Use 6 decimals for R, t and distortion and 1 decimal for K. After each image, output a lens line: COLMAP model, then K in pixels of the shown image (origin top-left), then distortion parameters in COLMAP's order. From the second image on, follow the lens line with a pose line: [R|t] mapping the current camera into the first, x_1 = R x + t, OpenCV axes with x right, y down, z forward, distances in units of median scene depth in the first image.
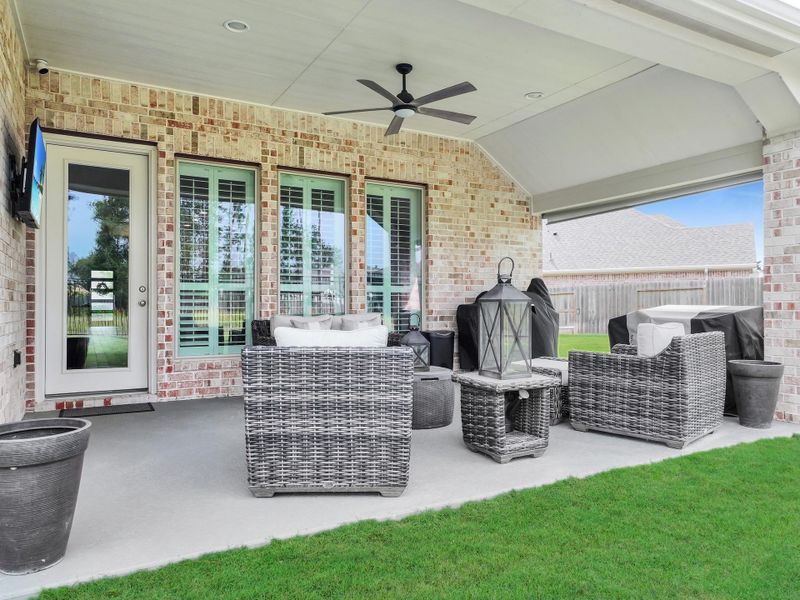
lens RADIAL K [[571.3, 0, 400.0], [0, 571.3, 300.0], [0, 0, 1]] dist [0.021444, -0.001144]
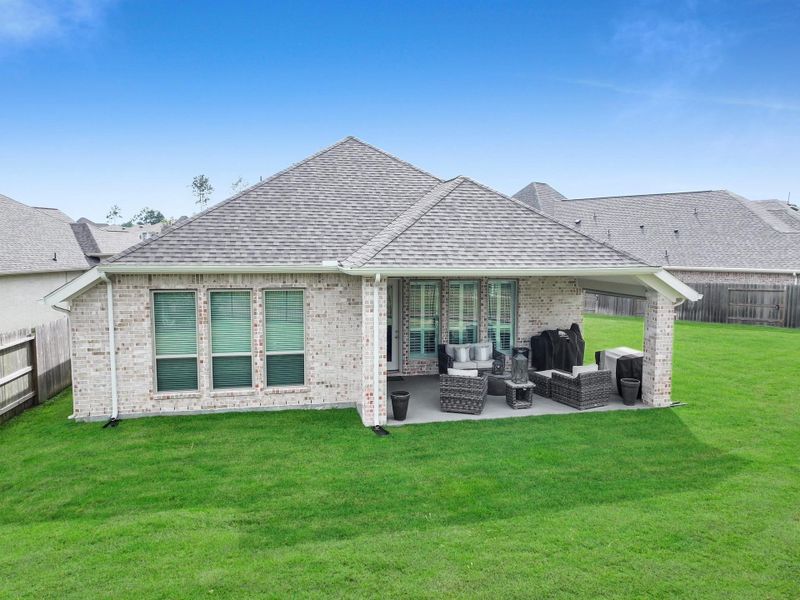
lens RADIAL K [[571.3, 0, 400.0], [0, 571.3, 300.0], [0, 0, 1]] dist [0.021444, -0.001144]
pose [[0.957539, 0.032940, -0.286417, 0.235547], [-0.002474, 0.994354, 0.106088, -0.346723], [0.288294, -0.100875, 0.952214, -1.138888]]
